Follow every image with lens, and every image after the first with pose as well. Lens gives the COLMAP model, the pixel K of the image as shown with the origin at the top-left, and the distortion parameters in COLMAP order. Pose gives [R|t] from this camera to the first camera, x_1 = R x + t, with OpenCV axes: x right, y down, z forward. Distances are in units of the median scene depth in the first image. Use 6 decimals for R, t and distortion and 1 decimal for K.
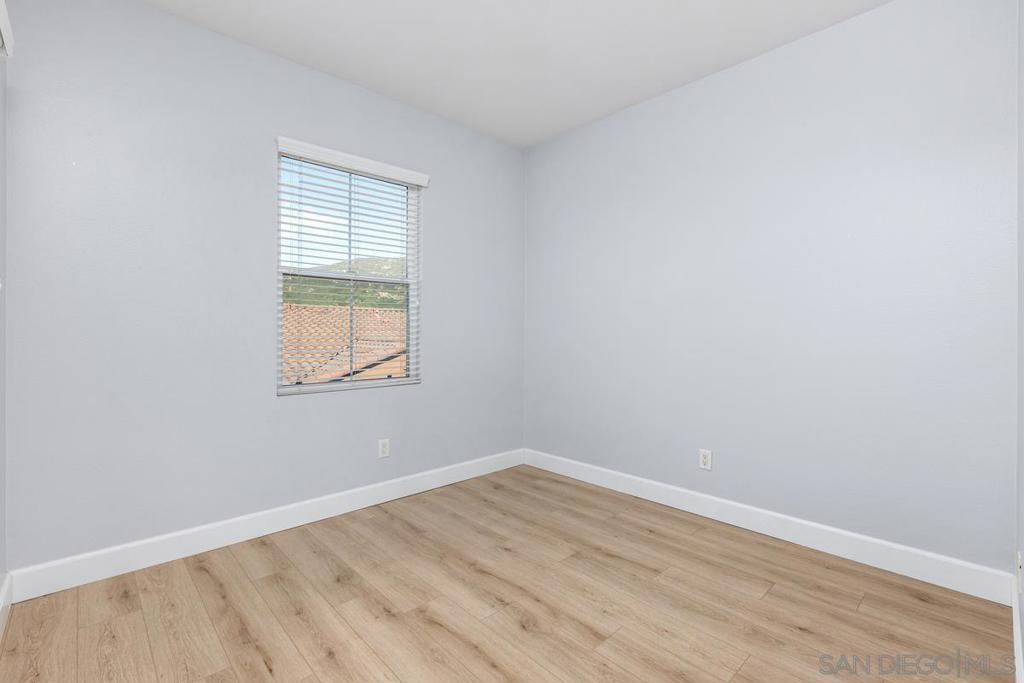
lens RADIAL K [[451.7, 0, 515.4], [0, 451.7, 335.0], [0, 0, 1]] dist [-0.000022, -0.000121]
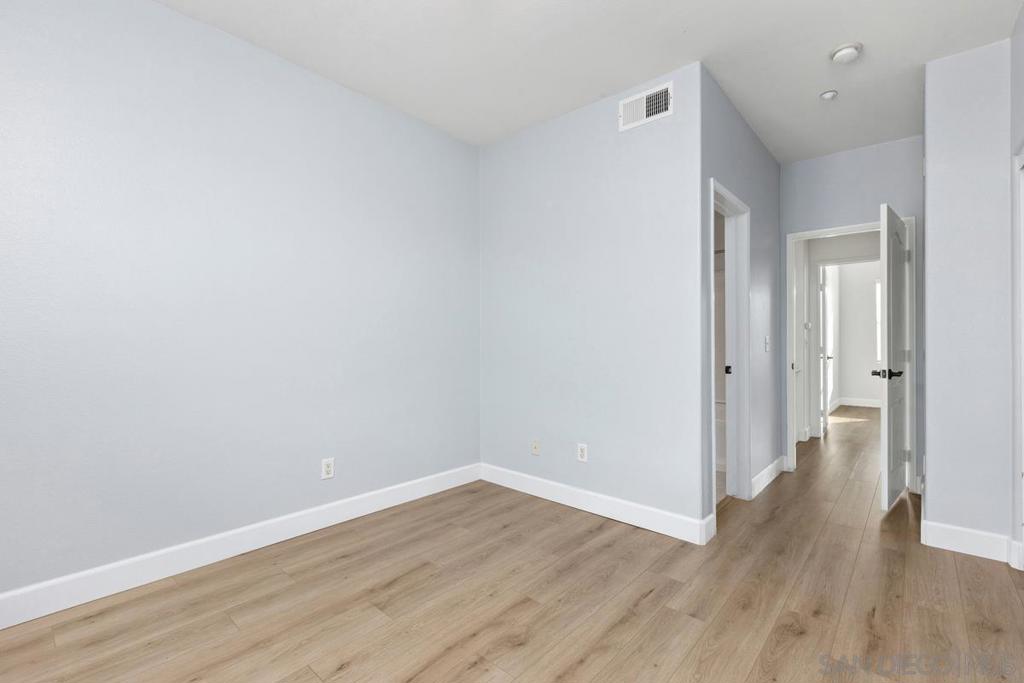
lens RADIAL K [[451.7, 0, 515.4], [0, 451.7, 335.0], [0, 0, 1]] dist [-0.000022, -0.000121]
pose [[-0.079535, 0.015633, 0.996709, -0.717641], [0.001889, 0.999878, -0.015532, 0.008427], [-0.996830, 0.000647, -0.079555, 0.831193]]
